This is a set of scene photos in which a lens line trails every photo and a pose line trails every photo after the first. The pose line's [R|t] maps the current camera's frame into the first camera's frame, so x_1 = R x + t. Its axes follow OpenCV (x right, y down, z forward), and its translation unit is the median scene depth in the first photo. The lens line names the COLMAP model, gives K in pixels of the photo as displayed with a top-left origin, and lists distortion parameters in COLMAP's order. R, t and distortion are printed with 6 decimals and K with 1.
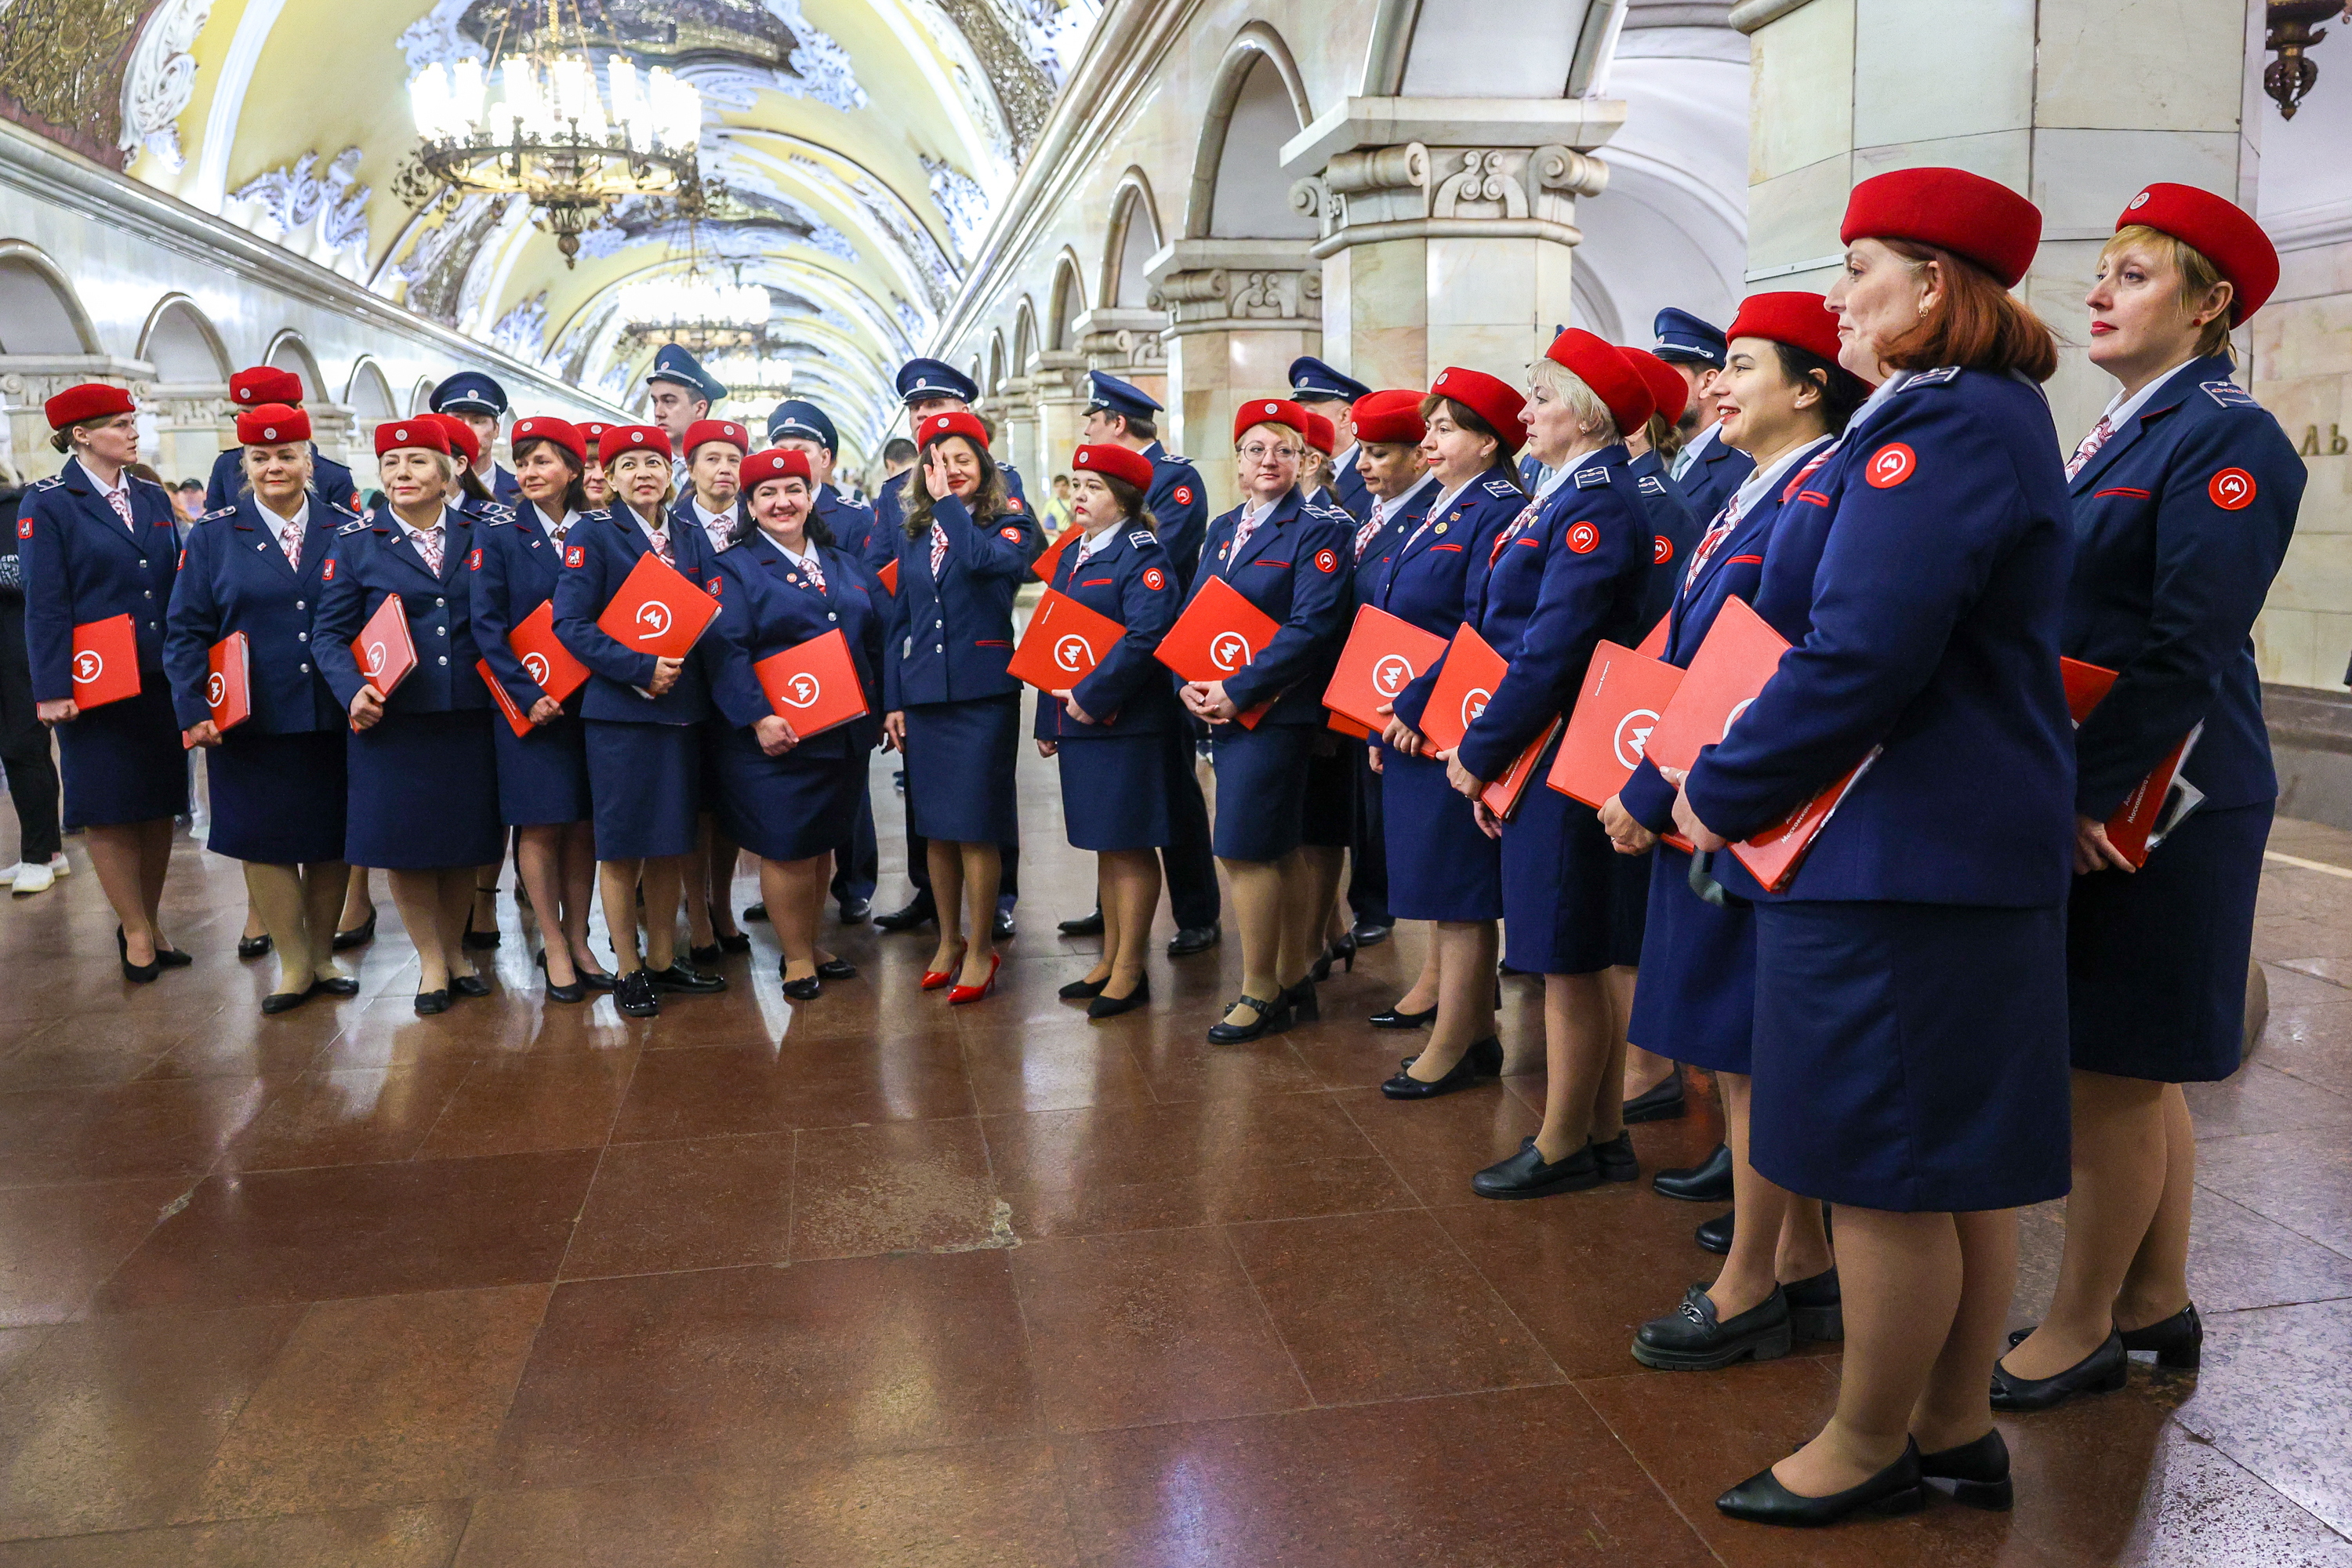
lens RADIAL K [[1794.8, 0, 1164.6], [0, 1794.8, 767.9], [0, 0, 1]] dist [-0.030678, -0.000806]
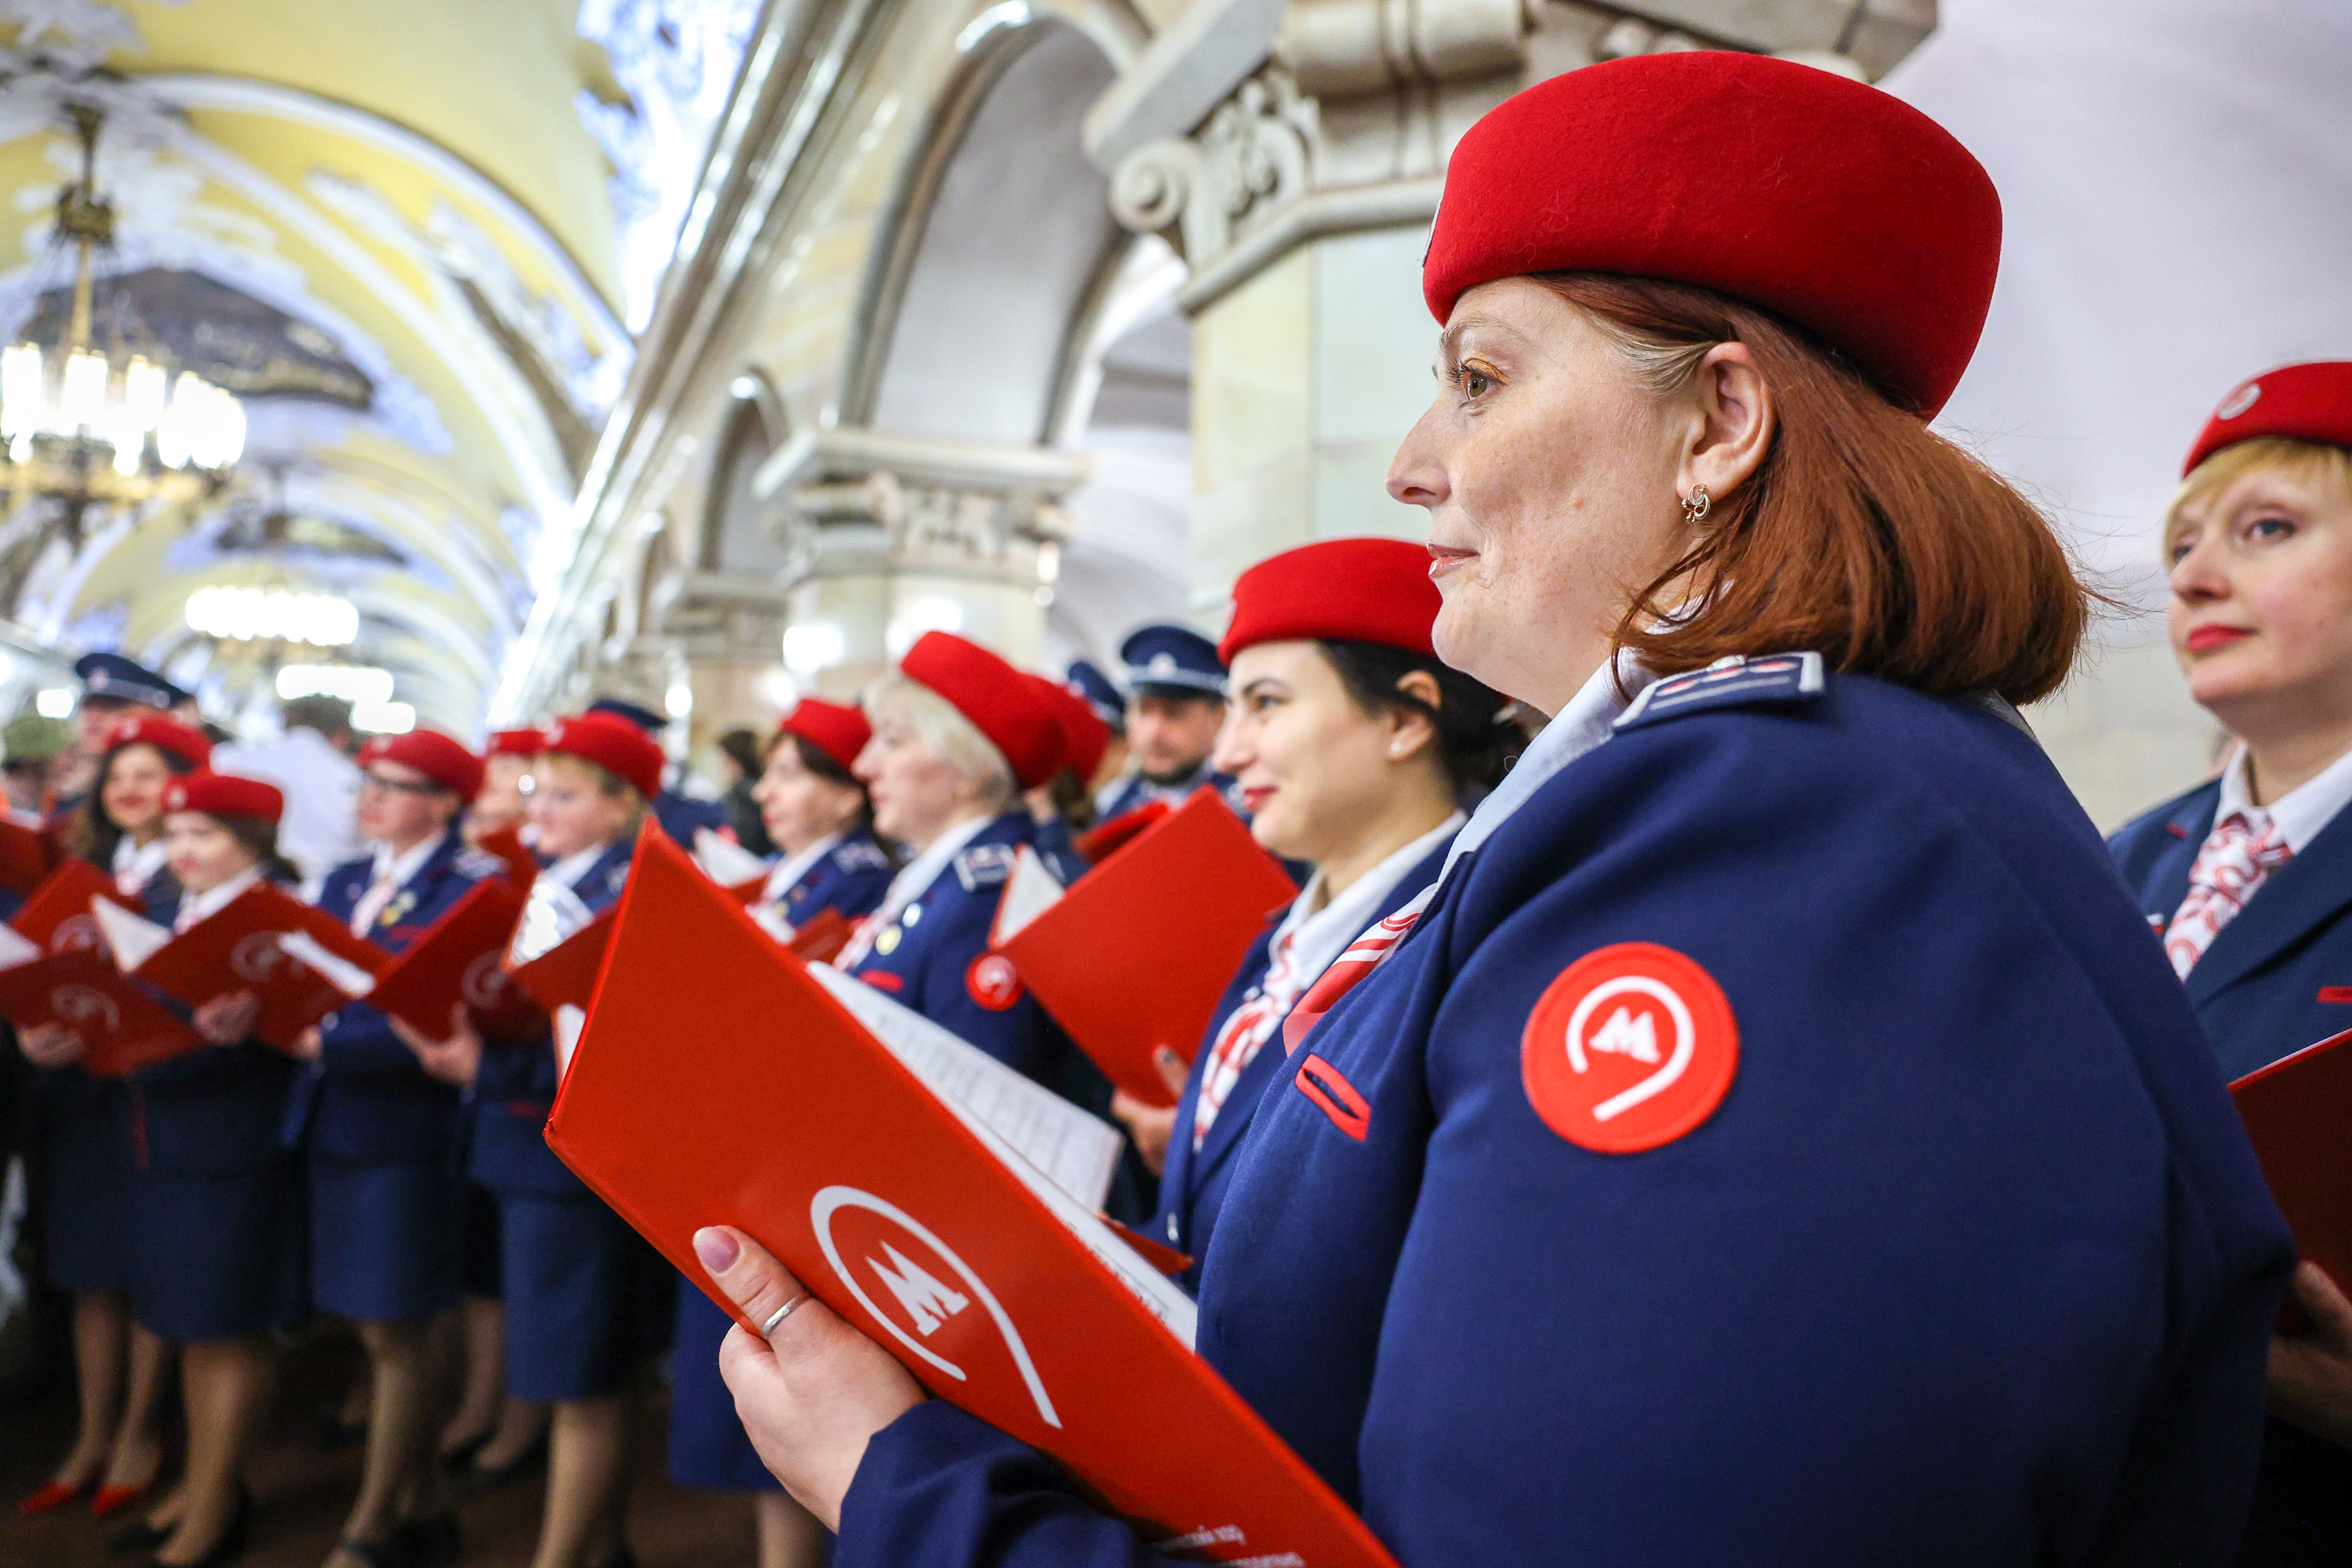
lens RADIAL K [[1543.2, 0, 1174.1], [0, 1543.2, 790.9], [0, 0, 1]] dist [0.001684, -0.000347]
pose [[0.959187, 0.033239, 0.280814, 0.060579], [0.013838, 0.986360, -0.164019, -0.037411], [-0.282435, 0.161211, 0.945643, 0.178005]]
